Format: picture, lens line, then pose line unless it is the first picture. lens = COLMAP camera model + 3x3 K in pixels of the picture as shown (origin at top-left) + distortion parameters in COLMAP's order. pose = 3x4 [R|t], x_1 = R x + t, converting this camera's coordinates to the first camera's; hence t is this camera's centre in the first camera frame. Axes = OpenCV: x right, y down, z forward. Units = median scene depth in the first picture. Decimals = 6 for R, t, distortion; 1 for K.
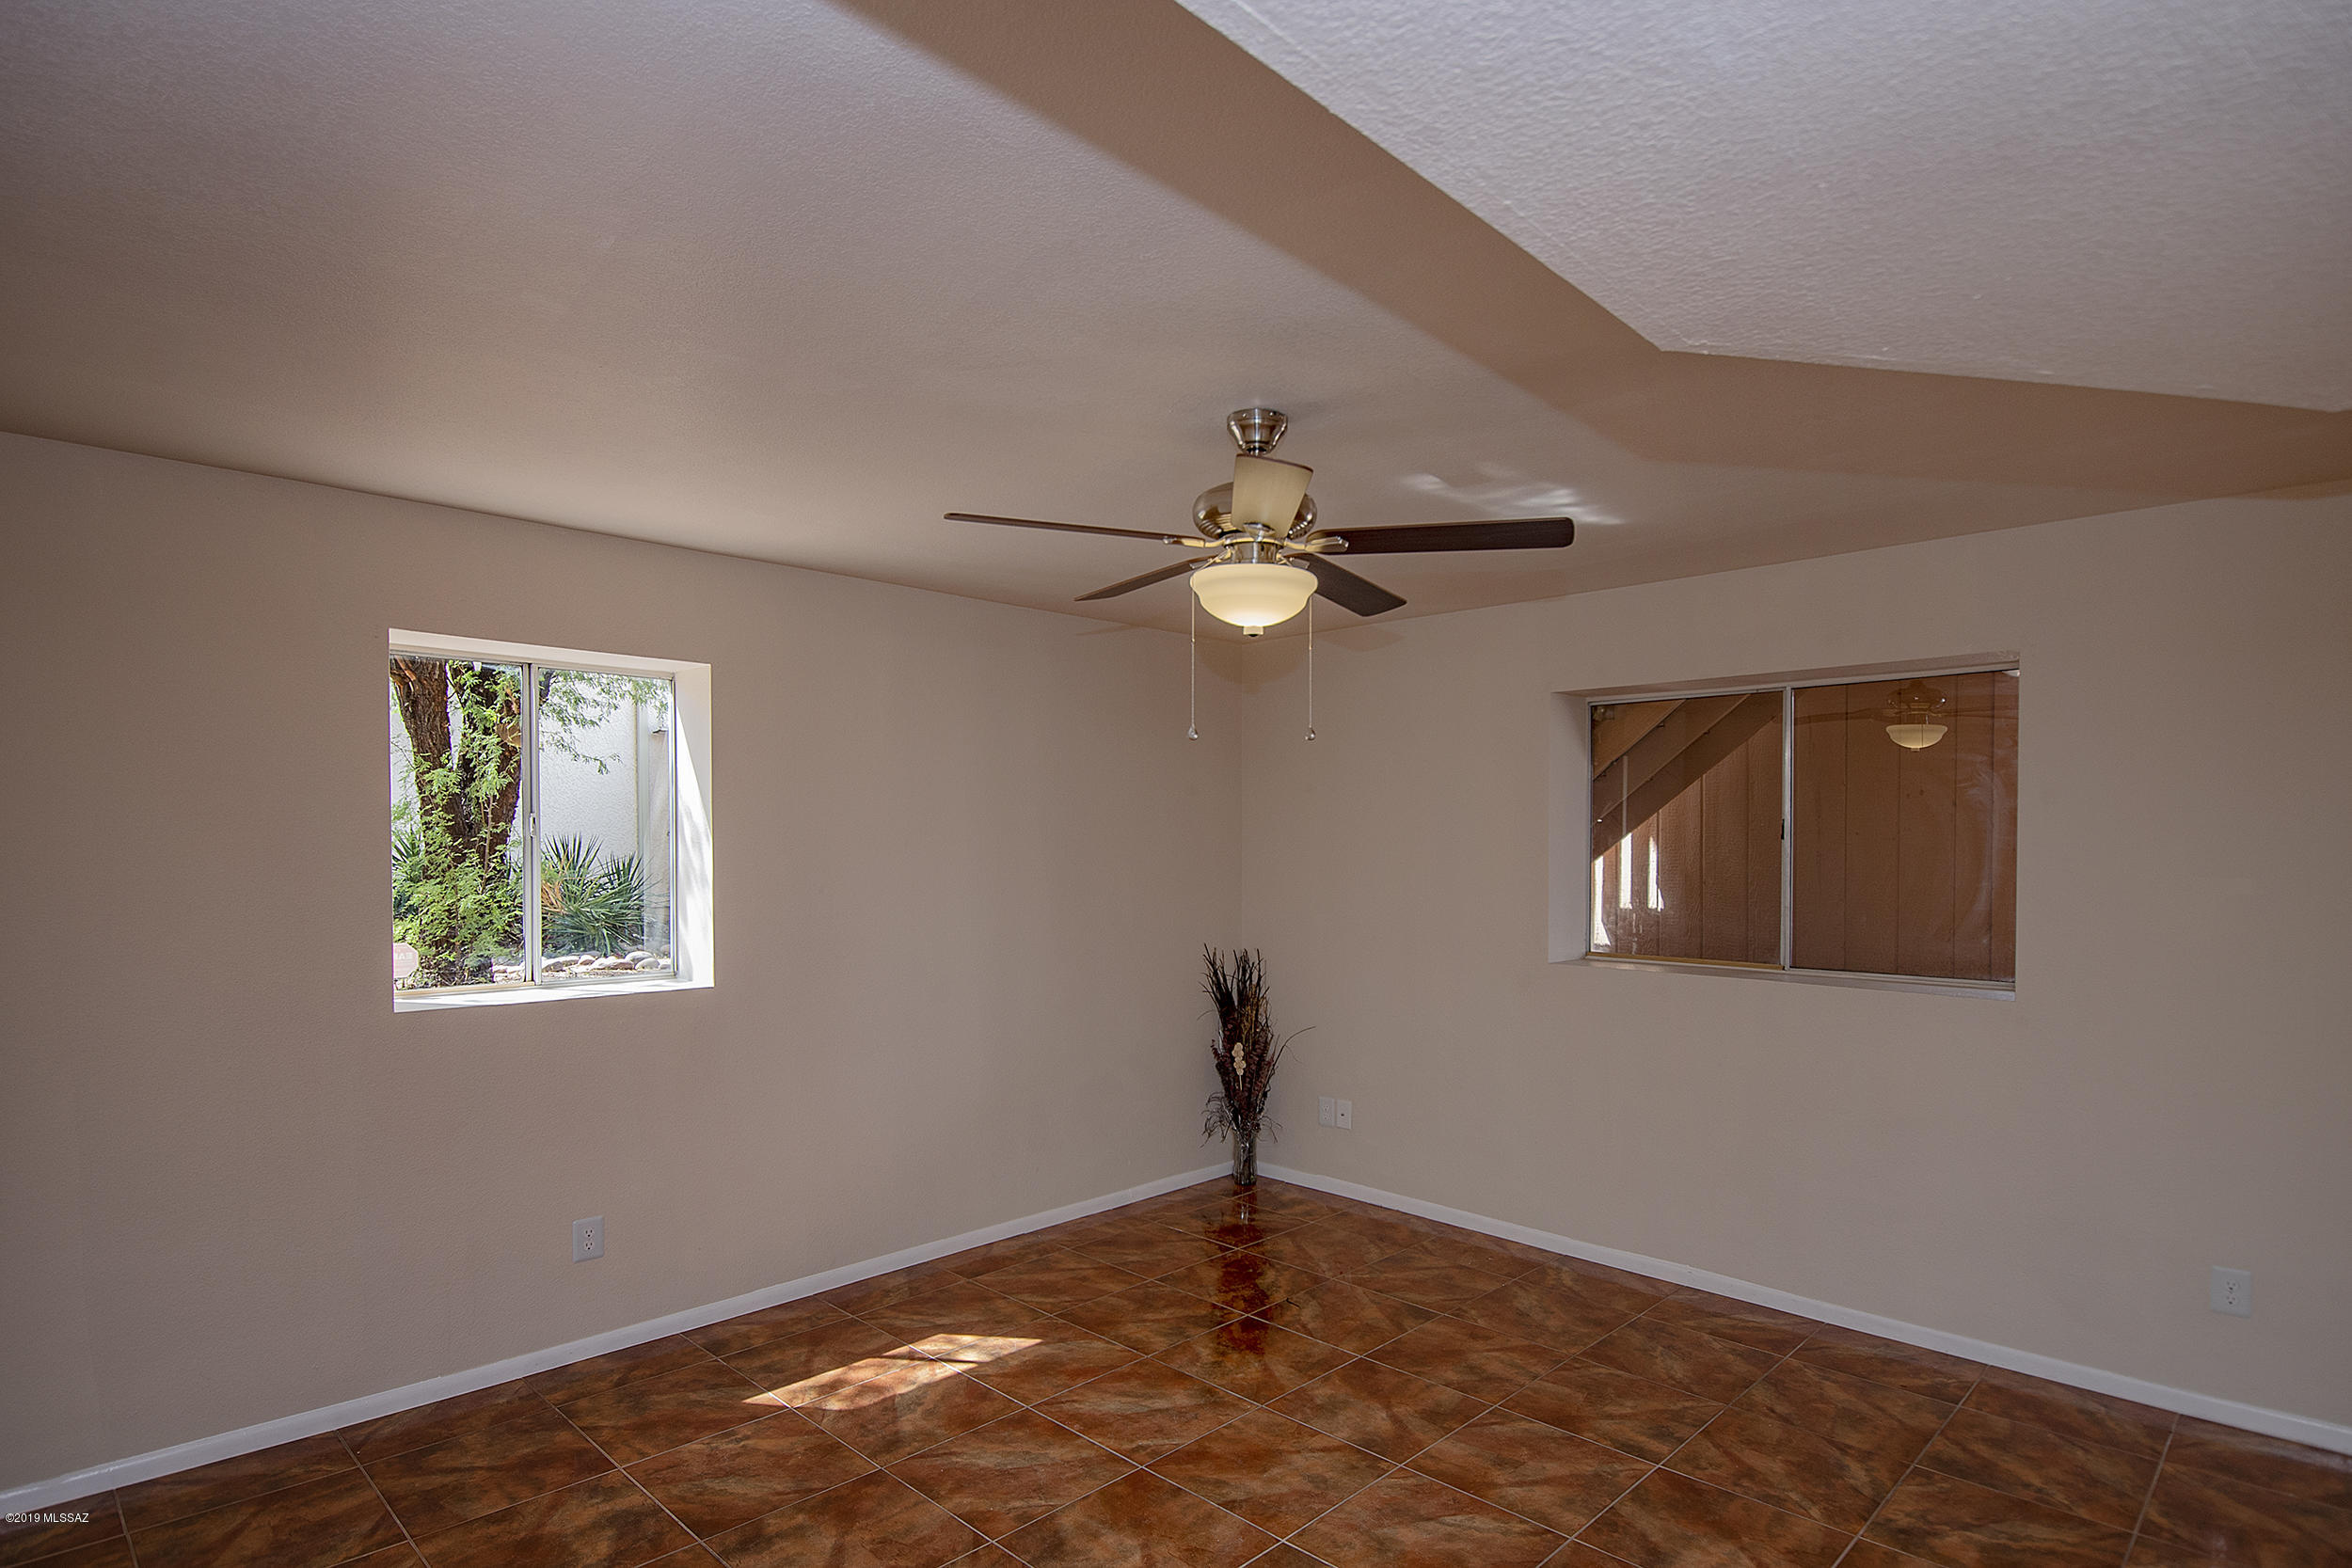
lens RADIAL K [[1213.5, 0, 1180.2], [0, 1213.5, 782.0], [0, 0, 1]] dist [0.007582, -0.007602]
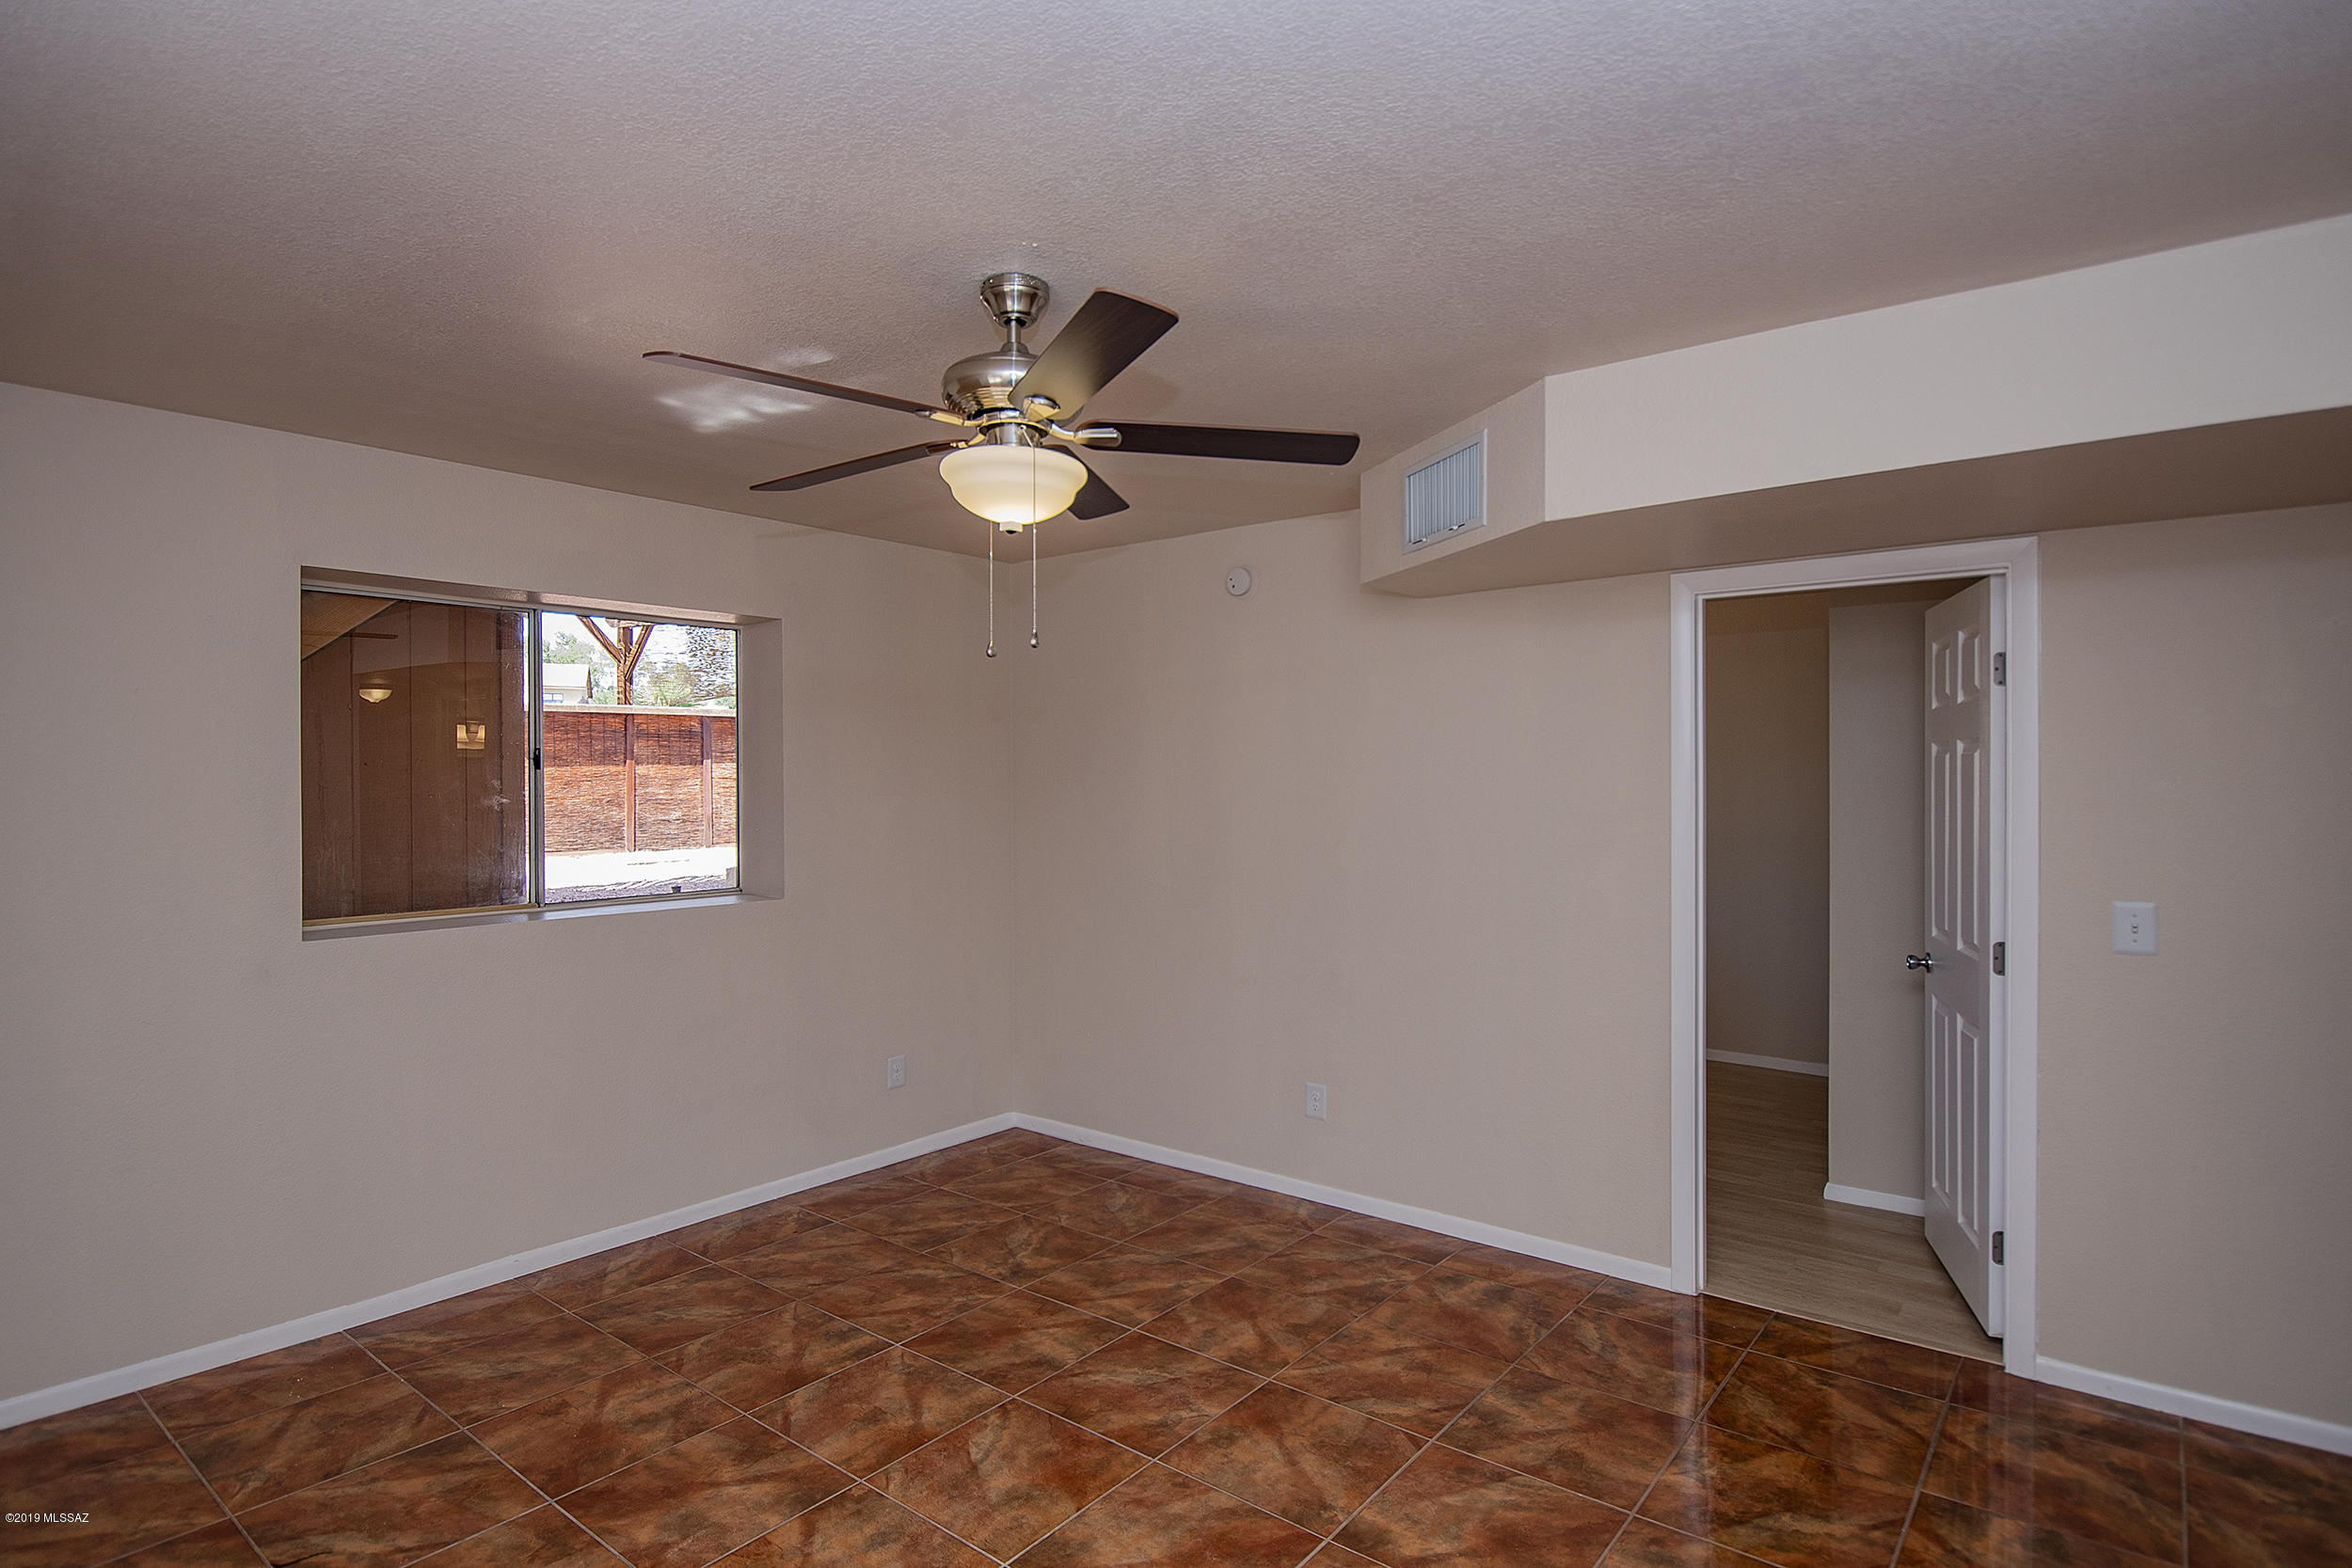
lens RADIAL K [[1213.5, 0, 1182.9], [0, 1213.5, 784.1], [0, 0, 1]] dist [0.007582, -0.007602]
pose [[-0.119644, -0.004443, 0.992807, -0.669596], [-0.055781, 0.998440, -0.002254, 0.040332], [-0.991249, -0.055650, -0.119705, 0.832801]]
